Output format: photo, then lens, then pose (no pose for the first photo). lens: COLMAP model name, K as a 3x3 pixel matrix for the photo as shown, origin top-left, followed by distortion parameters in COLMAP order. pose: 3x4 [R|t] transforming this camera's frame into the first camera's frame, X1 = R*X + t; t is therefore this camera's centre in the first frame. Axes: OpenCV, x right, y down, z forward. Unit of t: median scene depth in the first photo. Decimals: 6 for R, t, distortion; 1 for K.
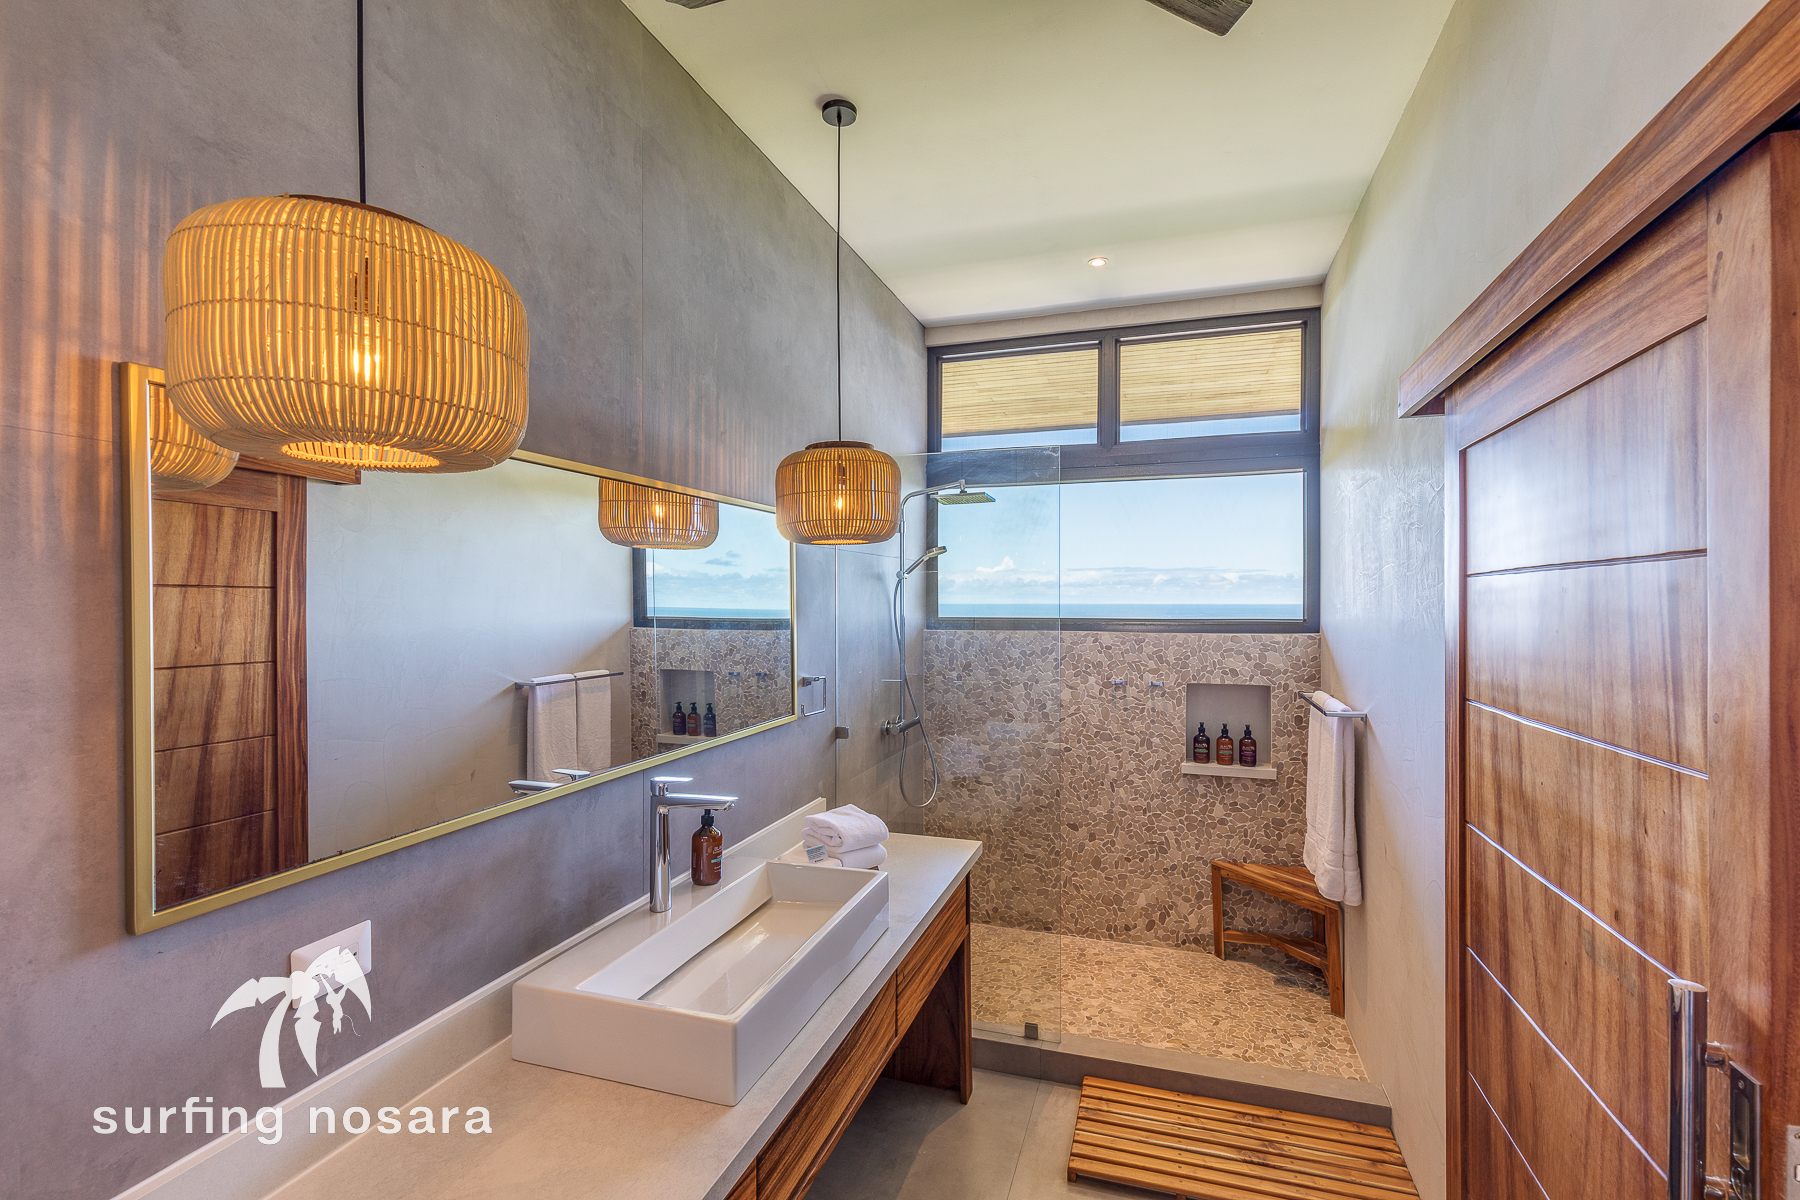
lens RADIAL K [[828.3, 0, 897.2], [0, 828.3, 600.4], [0, 0, 1]] dist [-0.000786, -0.000008]
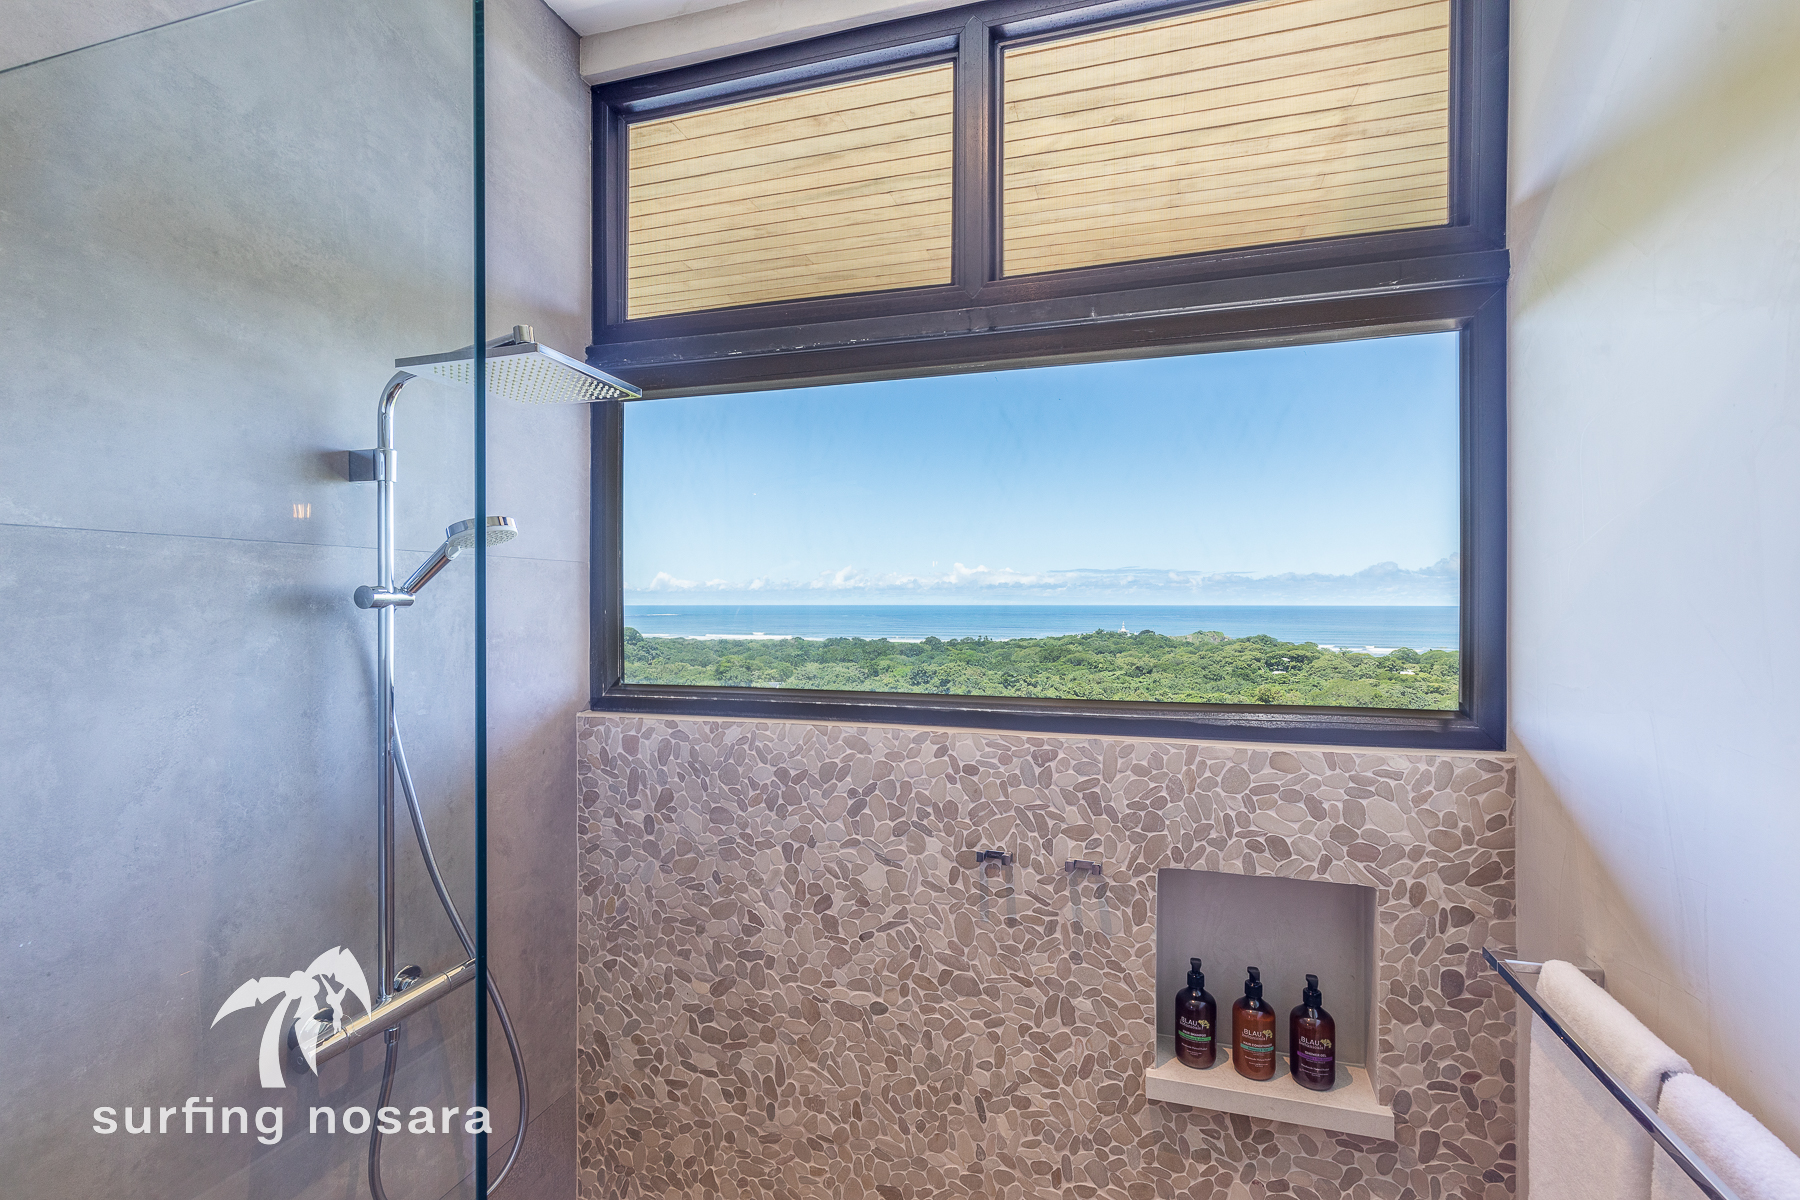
lens RADIAL K [[828.3, 0, 906.8], [0, 828.3, 595.3], [0, 0, 1]] dist [-0.000786, -0.000008]
pose [[0.999946, -0.001078, 0.010362, 0.220946], [0.001109, 0.999995, -0.002989, -0.028923], [-0.010358, 0.003001, 0.999942, 0.592920]]
